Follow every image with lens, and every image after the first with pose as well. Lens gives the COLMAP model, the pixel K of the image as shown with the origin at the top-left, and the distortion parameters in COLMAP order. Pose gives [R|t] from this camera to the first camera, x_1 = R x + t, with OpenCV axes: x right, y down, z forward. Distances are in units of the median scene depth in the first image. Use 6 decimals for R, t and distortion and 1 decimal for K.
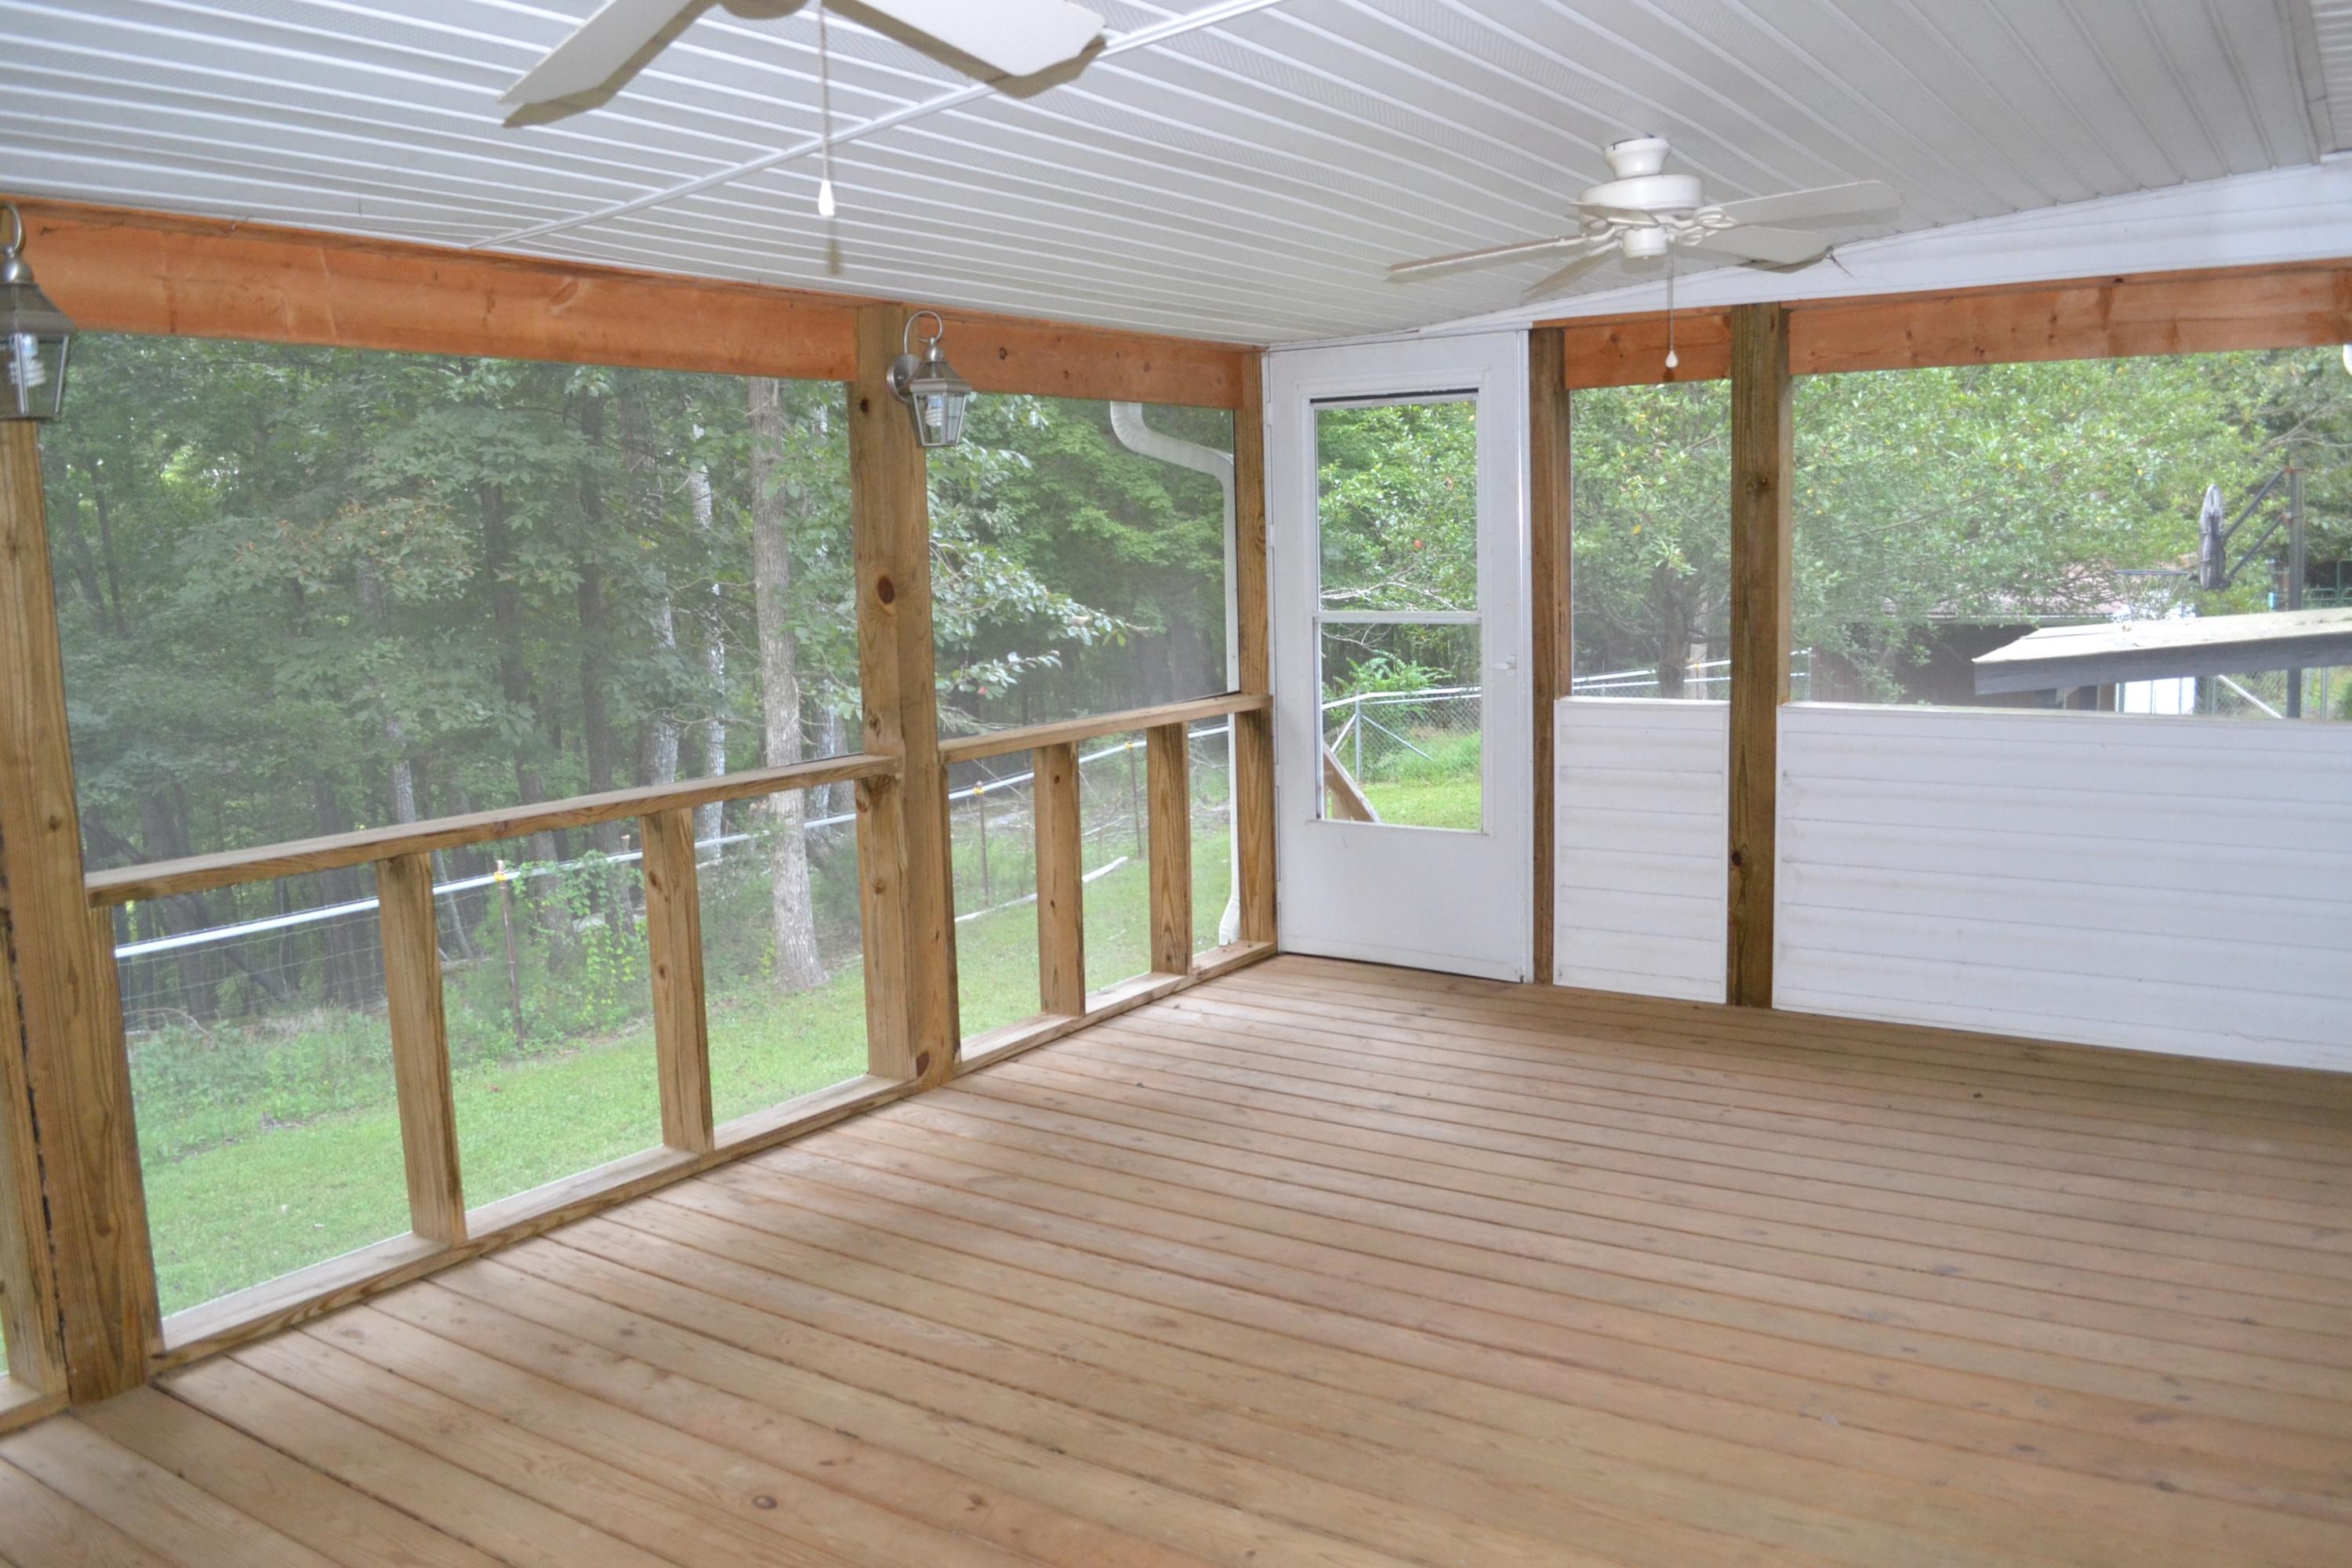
lens RADIAL K [[1781.2, 0, 1178.6], [0, 1781.2, 789.5], [0, 0, 1]] dist [0.006853, 0.000867]
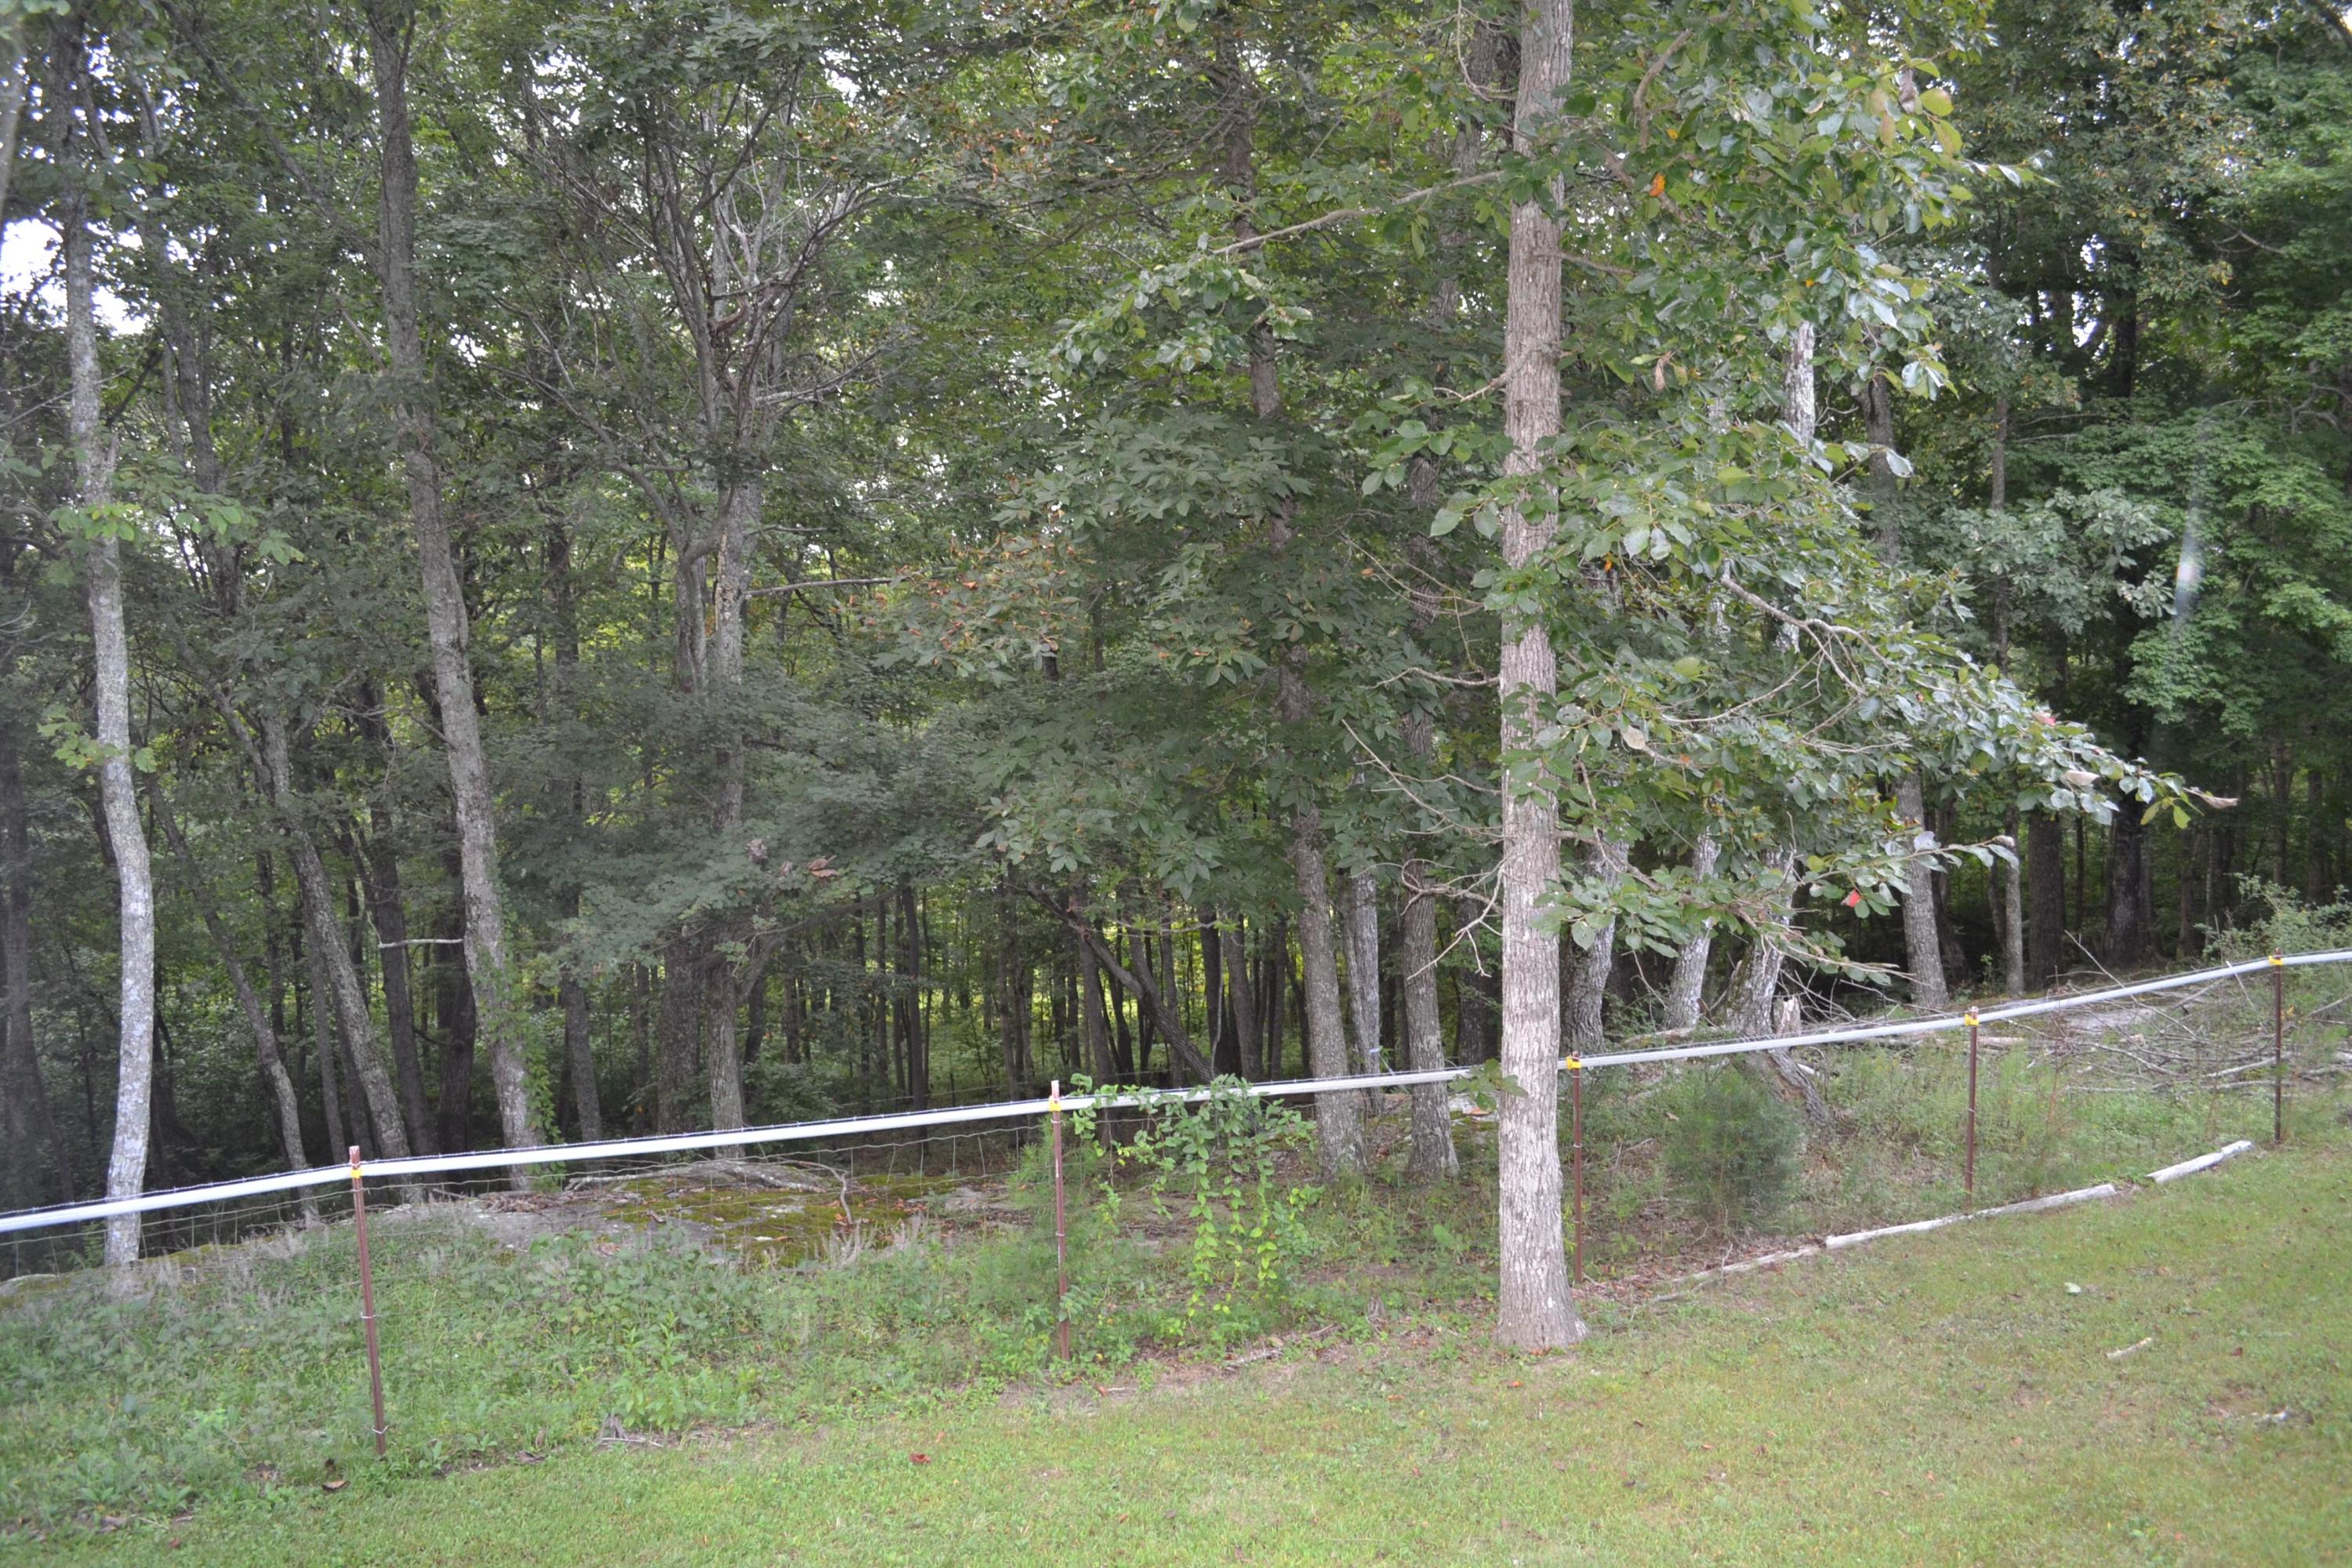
lens RADIAL K [[1969.1, 0, 1162.6], [0, 1969.1, 777.2], [0, 0, 1]] dist [-0.077671, 0.009738]
pose [[0.817741, 0.077486, -0.570346, 0.050057], [-0.107686, 0.993997, -0.019355, -0.053995], [0.565423, 0.077246, 0.821176, 0.363306]]
